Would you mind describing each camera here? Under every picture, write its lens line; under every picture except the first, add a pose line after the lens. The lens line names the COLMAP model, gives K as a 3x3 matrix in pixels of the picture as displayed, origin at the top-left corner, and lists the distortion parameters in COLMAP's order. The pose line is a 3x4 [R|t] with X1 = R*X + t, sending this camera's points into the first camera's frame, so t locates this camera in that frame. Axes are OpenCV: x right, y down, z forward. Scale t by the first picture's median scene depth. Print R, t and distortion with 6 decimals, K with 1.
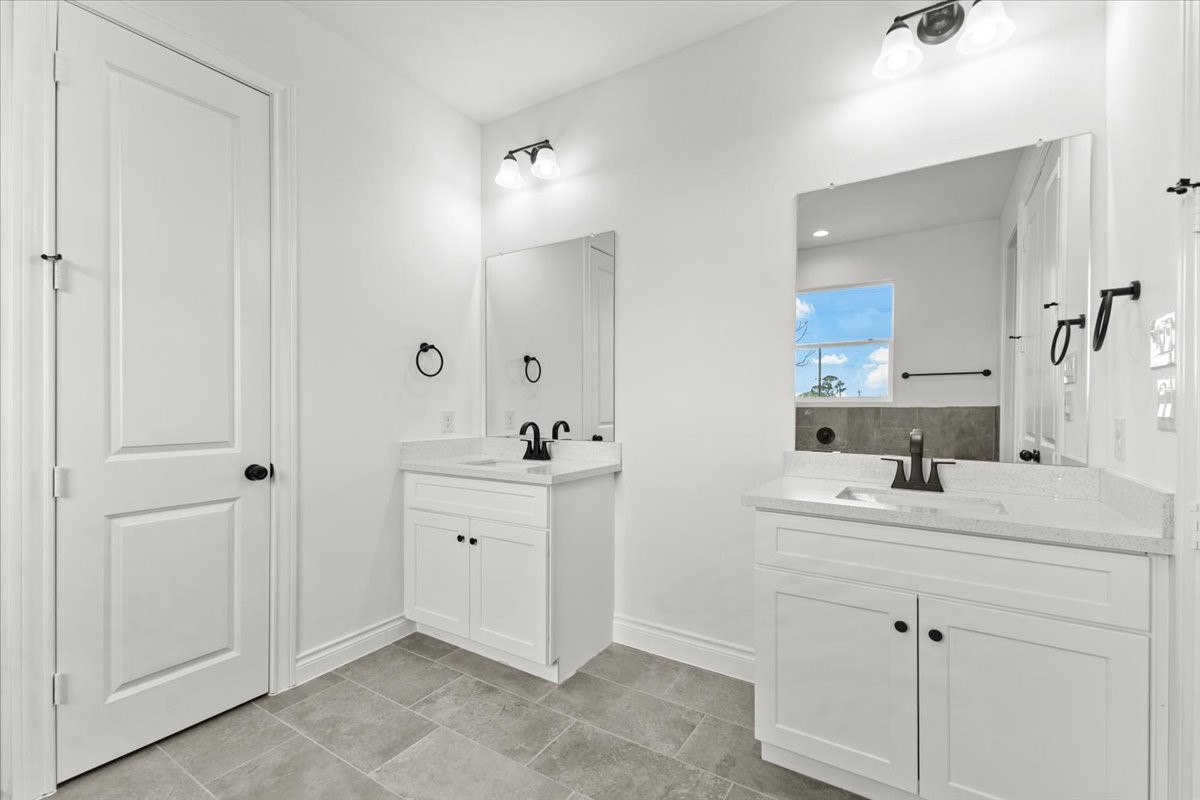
lens RADIAL K [[529.8, 0, 606.7], [0, 529.8, 410.2], [0, 0, 1]] dist [-0.005248, -0.001808]
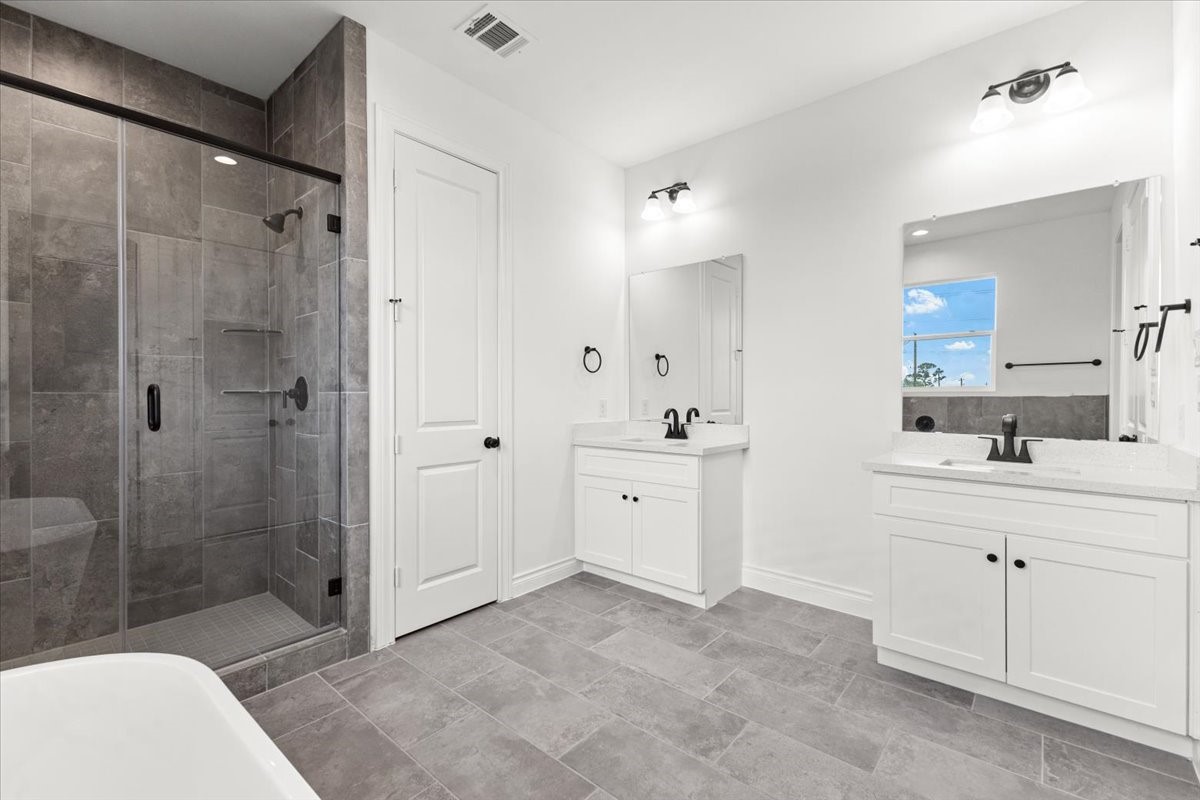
lens RADIAL K [[529.8, 0, 593.8], [0, 529.8, 399.1], [0, 0, 1]] dist [-0.005248, -0.001808]
pose [[0.986700, -0.000173, -0.162554, -0.160186], [-0.000341, 0.999995, -0.003133, 0.005655], [0.162554, 0.003147, 0.986695, -0.350059]]
